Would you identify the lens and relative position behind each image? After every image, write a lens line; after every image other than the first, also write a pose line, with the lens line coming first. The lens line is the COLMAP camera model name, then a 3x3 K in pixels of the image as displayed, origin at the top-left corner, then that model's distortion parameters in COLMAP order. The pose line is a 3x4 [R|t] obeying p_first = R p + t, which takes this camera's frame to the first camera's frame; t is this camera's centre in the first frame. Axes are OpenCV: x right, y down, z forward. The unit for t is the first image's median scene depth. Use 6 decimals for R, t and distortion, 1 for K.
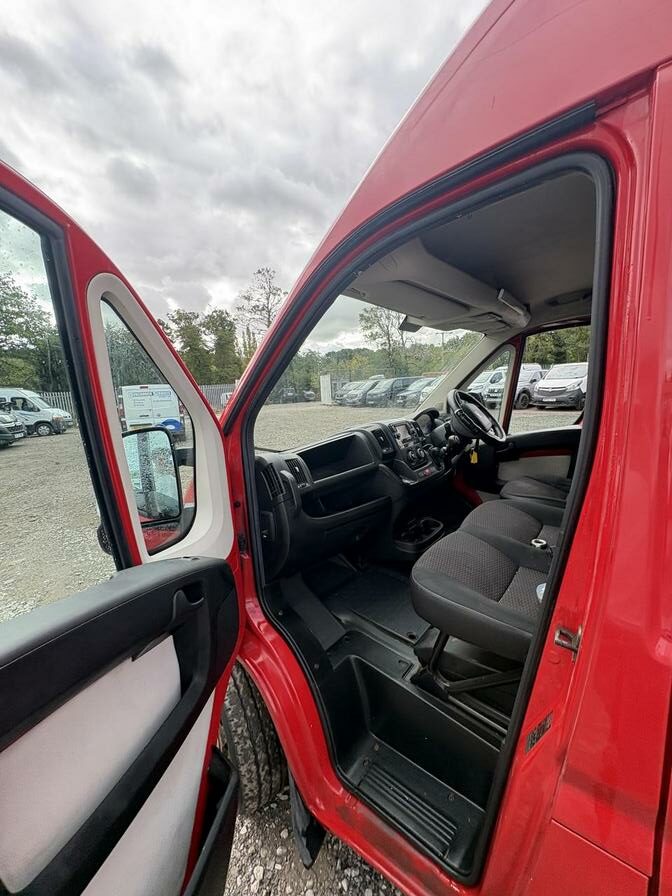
lens RADIAL K [[359.2, 0, 335.6], [0, 359.2, 448.7], [0, 0, 1]] dist [-0.001702, 0.000158]
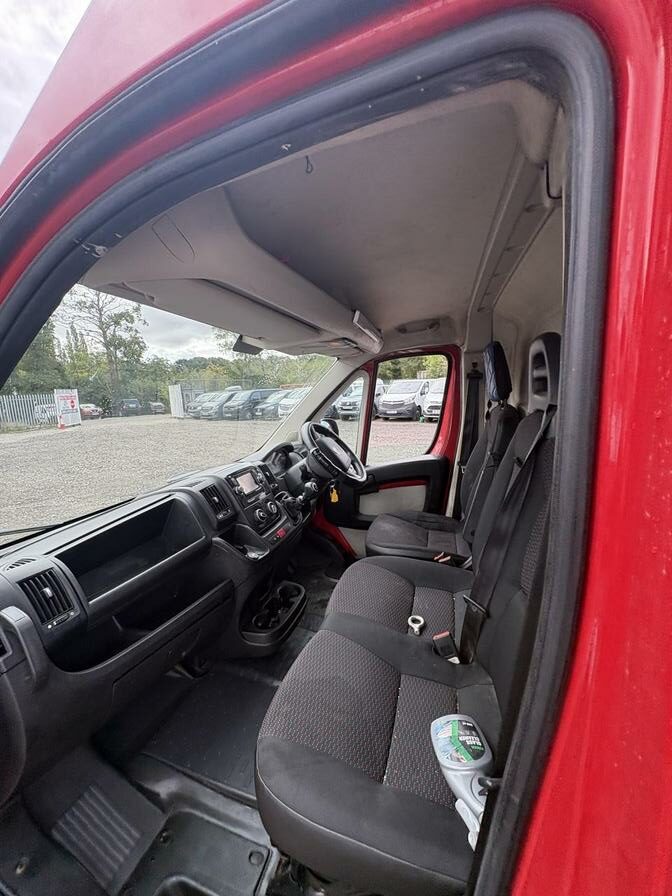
lens RADIAL K [[359.2, 0, 335.6], [0, 359.2, 448.7], [0, 0, 1]] dist [-0.001702, 0.000158]
pose [[0.927525, -0.045812, 0.370942, 0.074490], [0.056494, 0.998241, -0.017976, -0.086920], [-0.369466, 0.037629, 0.928482, 0.197005]]
